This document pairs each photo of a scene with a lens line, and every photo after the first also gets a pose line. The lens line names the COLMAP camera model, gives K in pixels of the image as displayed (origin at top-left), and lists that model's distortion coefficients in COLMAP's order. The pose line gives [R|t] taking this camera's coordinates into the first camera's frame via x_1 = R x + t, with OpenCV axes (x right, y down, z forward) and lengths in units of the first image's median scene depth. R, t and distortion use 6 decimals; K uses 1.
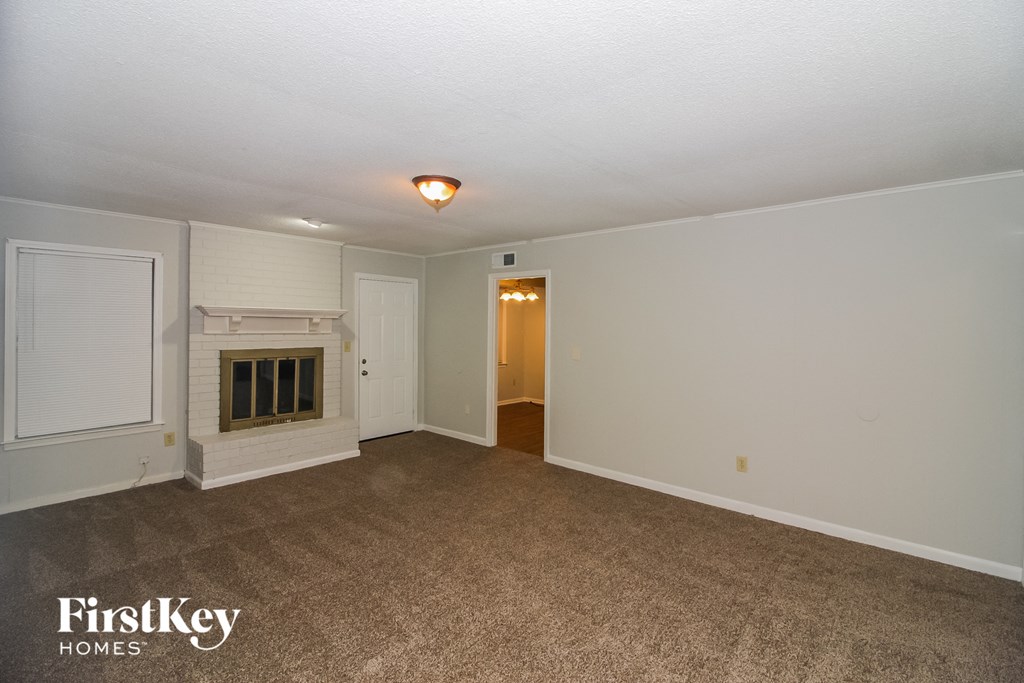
lens RADIAL K [[468.8, 0, 512.5], [0, 468.8, 325.1], [0, 0, 1]] dist [-0.000422, -0.000194]
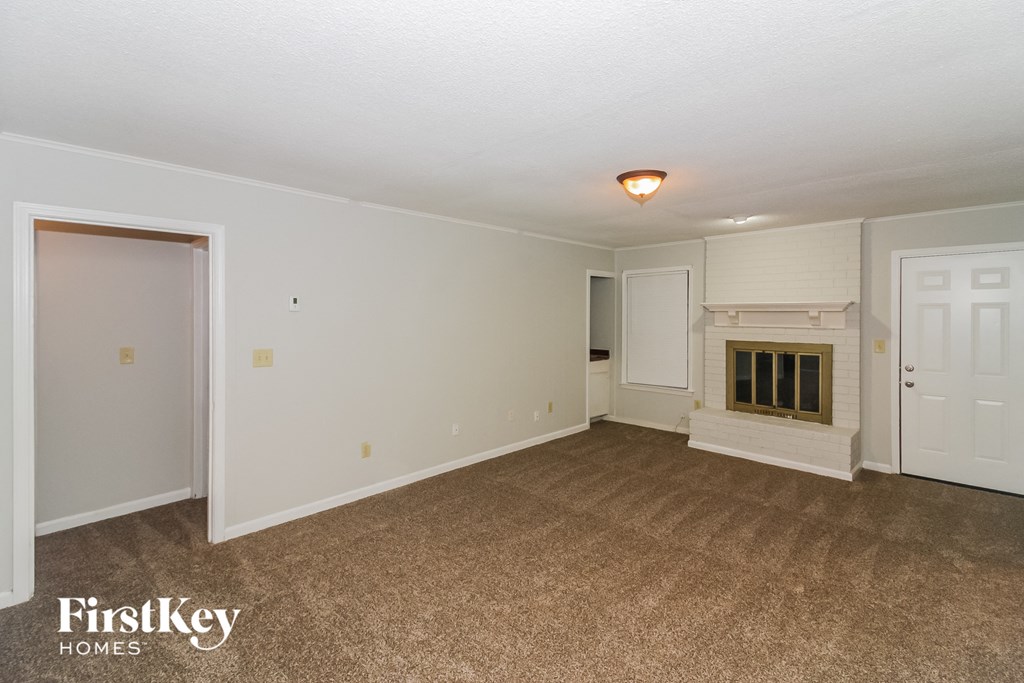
lens RADIAL K [[451.3, 0, 512.5], [0, 451.3, 315.5], [0, 0, 1]] dist [0.000423, 0.000099]
pose [[-0.038357, -0.004917, -0.999252, 0.509142], [-0.001623, 0.999987, -0.004858, -0.002035], [0.999263, 0.001435, -0.038365, 0.478369]]
